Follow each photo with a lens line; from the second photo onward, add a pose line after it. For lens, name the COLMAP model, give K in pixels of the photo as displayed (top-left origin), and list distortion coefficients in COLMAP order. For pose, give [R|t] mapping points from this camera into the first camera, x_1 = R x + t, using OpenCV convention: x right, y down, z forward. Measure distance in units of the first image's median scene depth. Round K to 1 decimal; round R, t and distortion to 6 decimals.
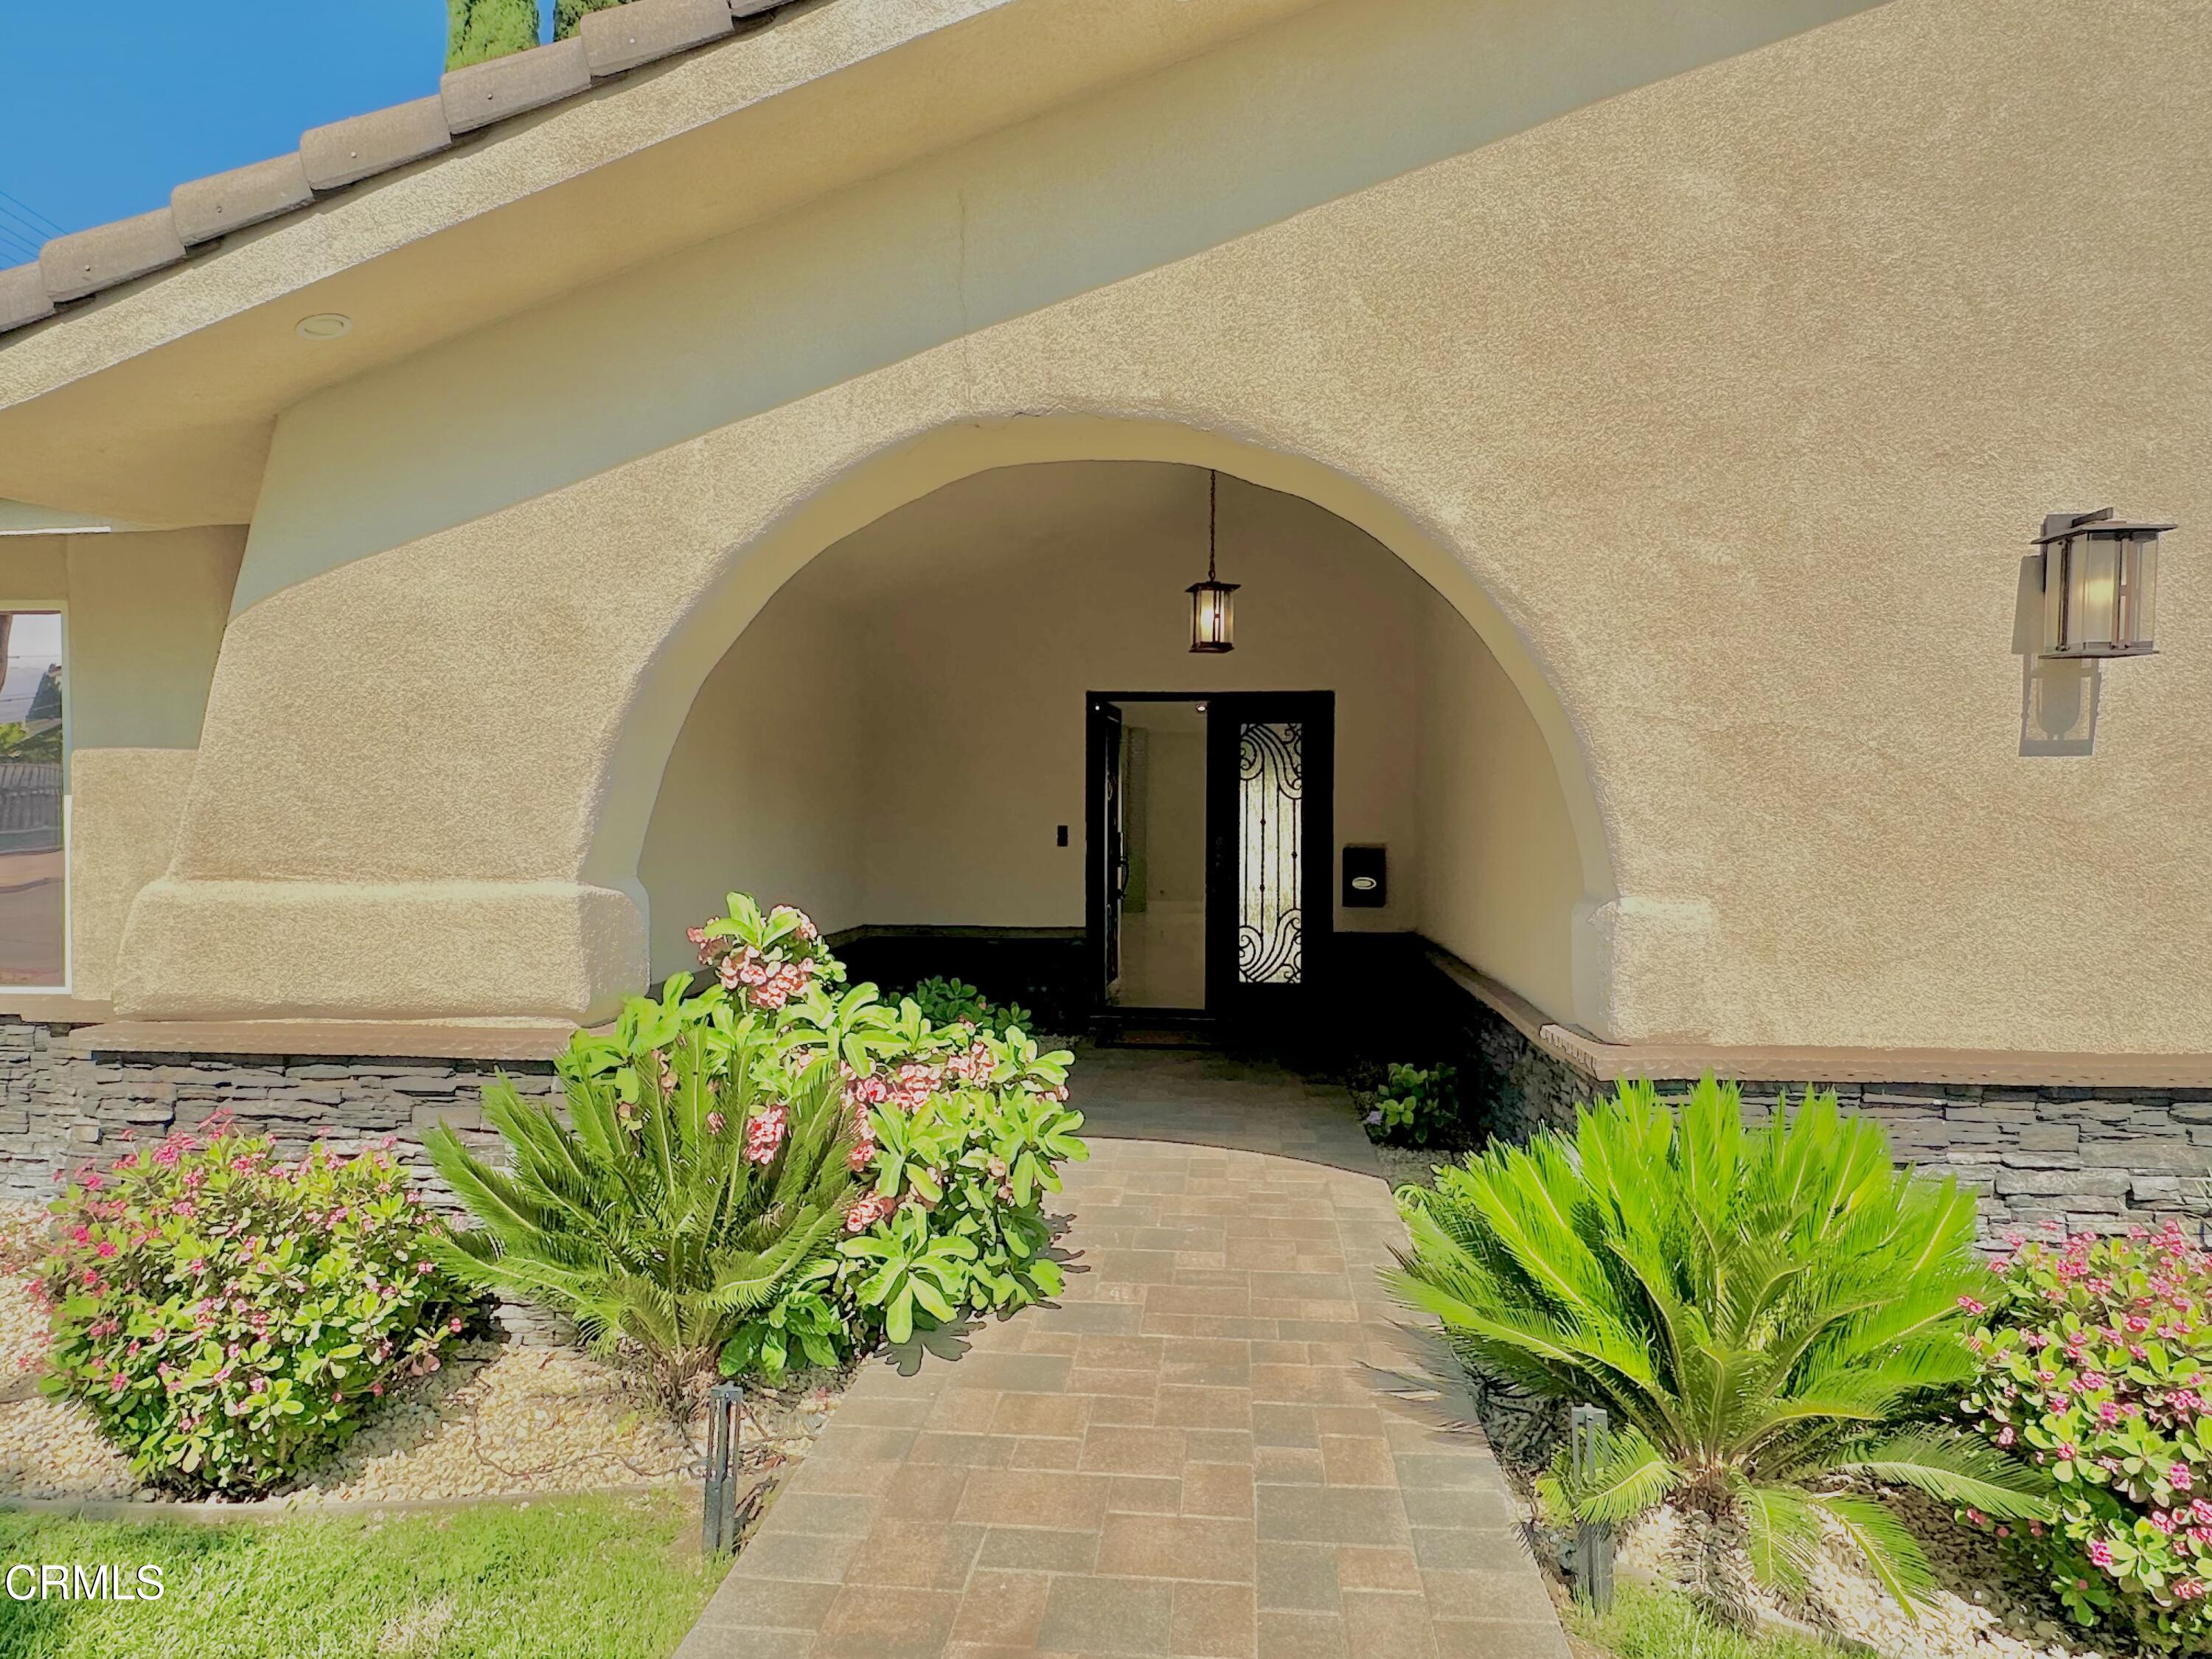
lens RADIAL K [[1334.8, 0, 1111.1], [0, 1334.8, 841.6], [0, 0, 1]] dist [-0.001586, -0.000106]
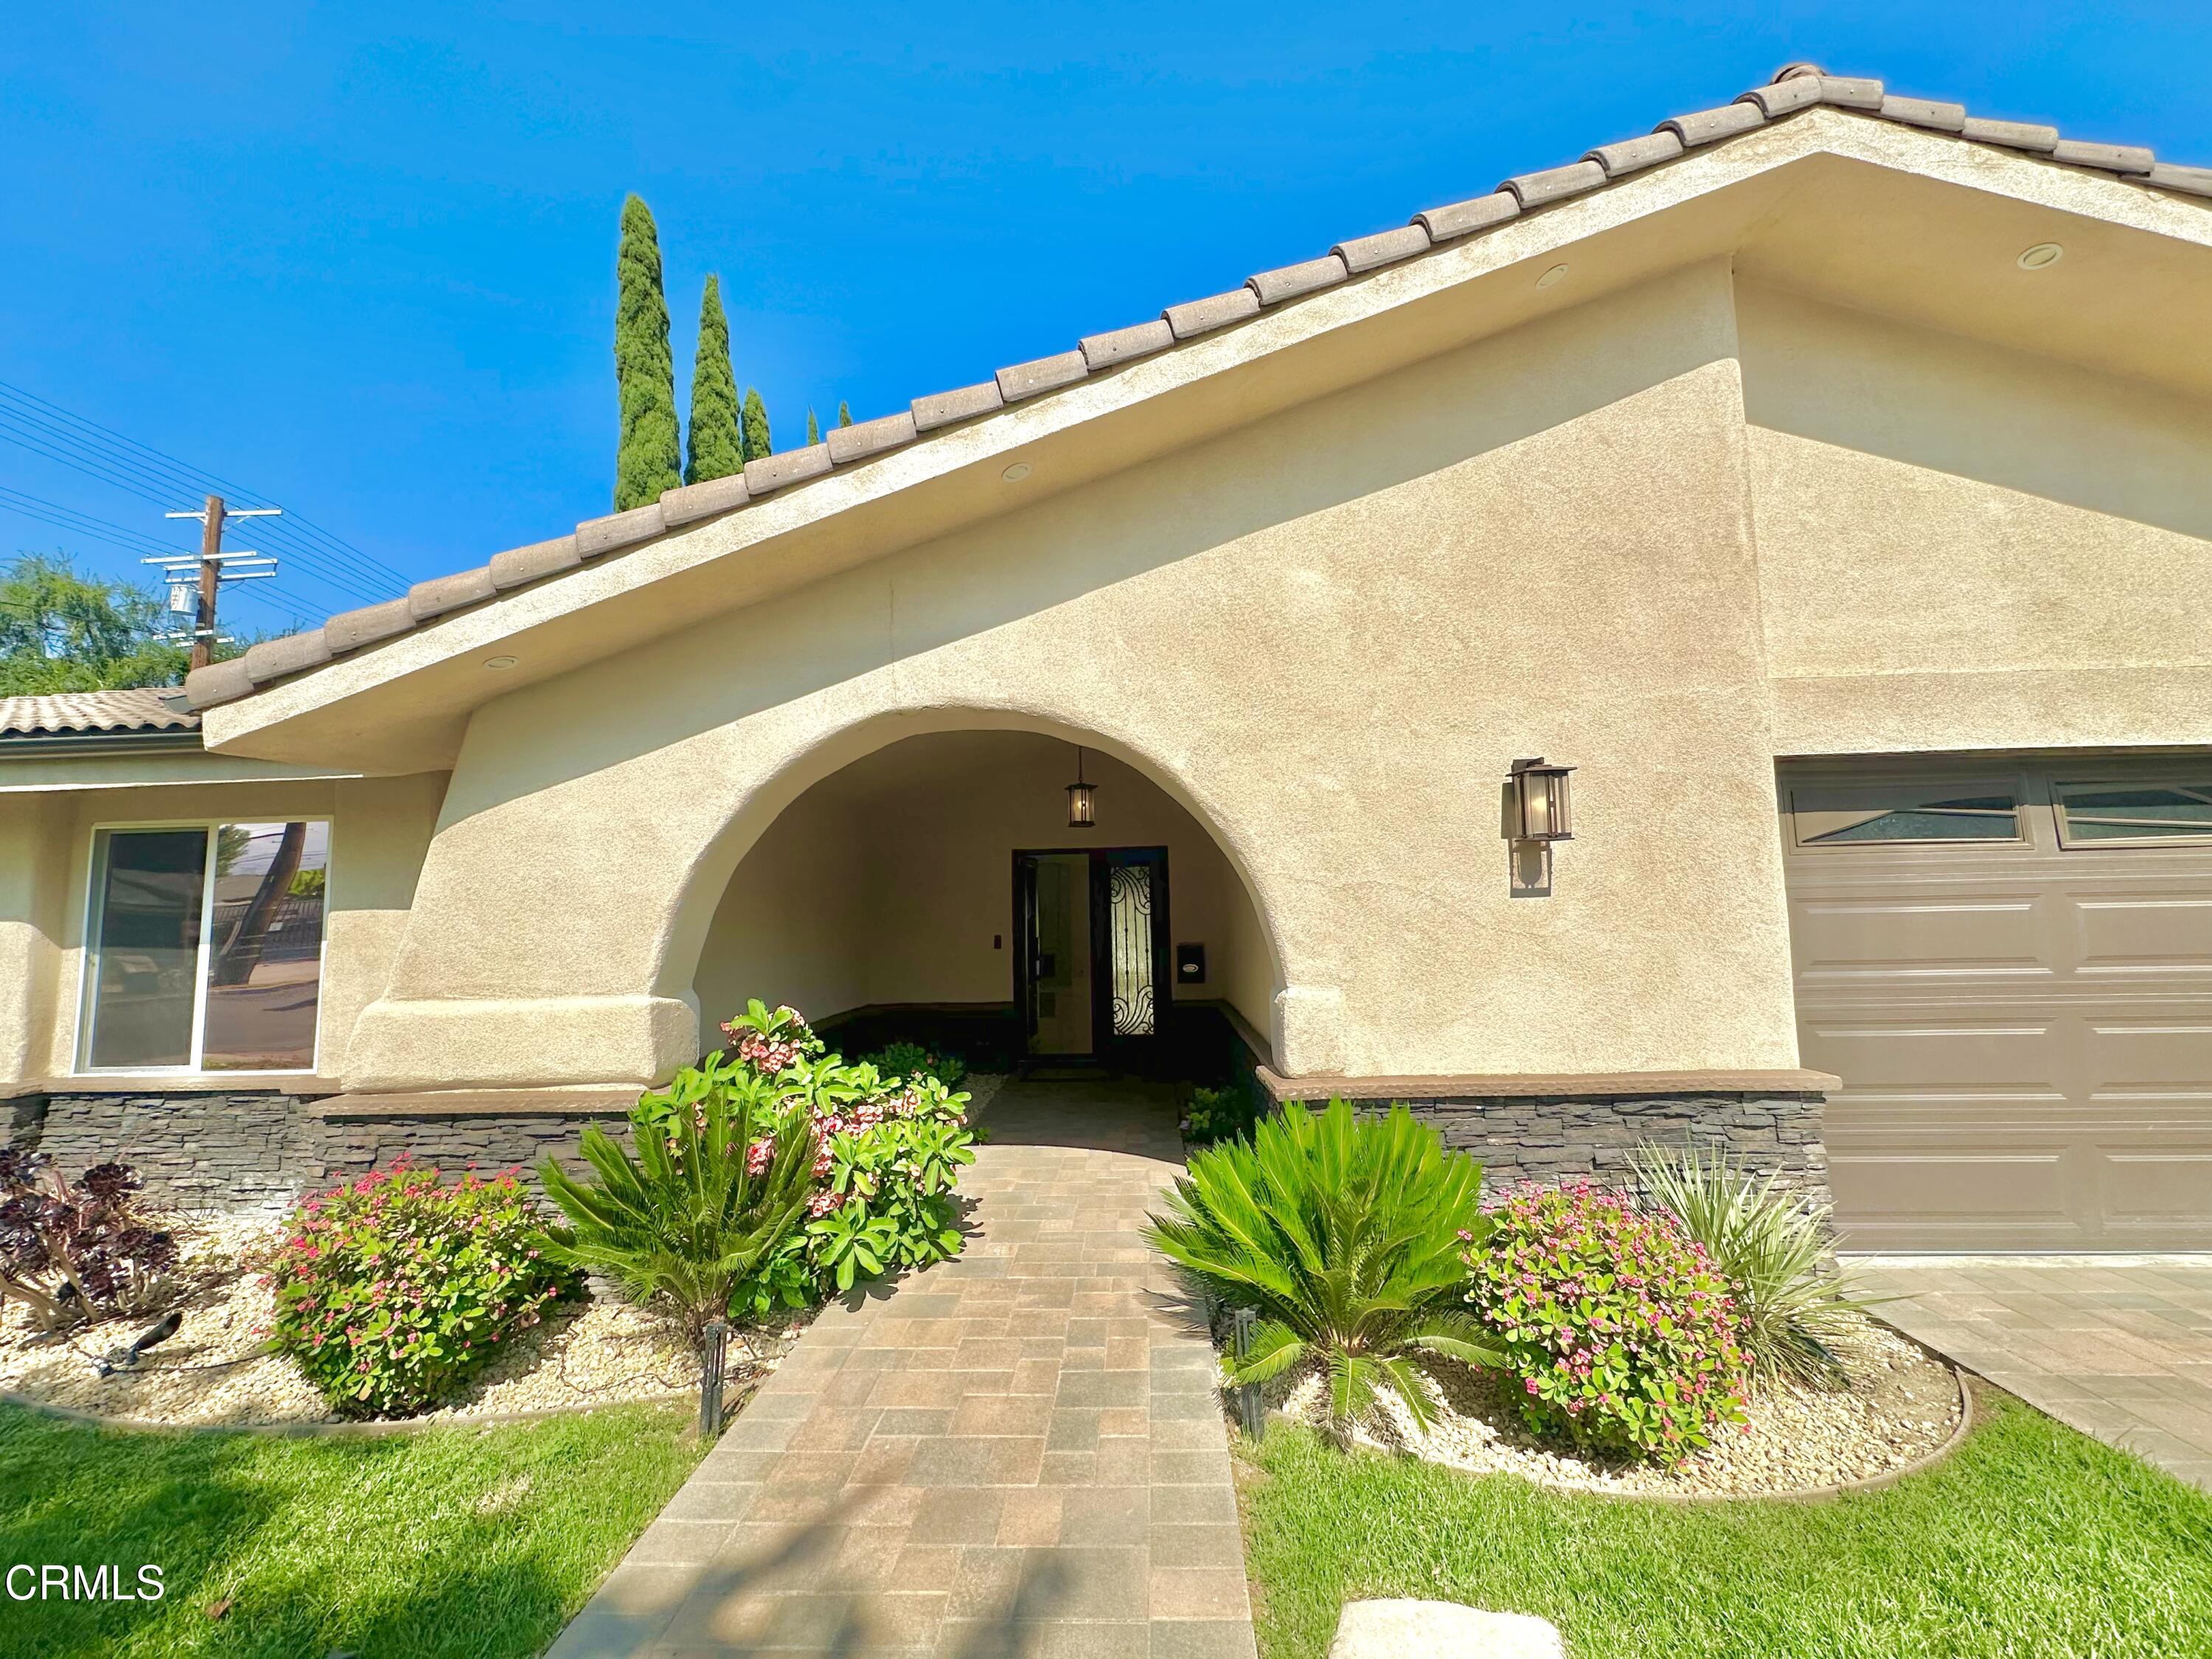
lens RADIAL K [[882.1, 0, 1106.0], [0, 882.1, 829.5], [0, 0, 1]] dist [-0.000854, -0.000042]
pose [[0.998346, -0.020373, 0.053755, 0.103147], [0.026532, 0.992841, -0.116461, -0.033275], [-0.050997, 0.117695, 0.991739, -0.108387]]
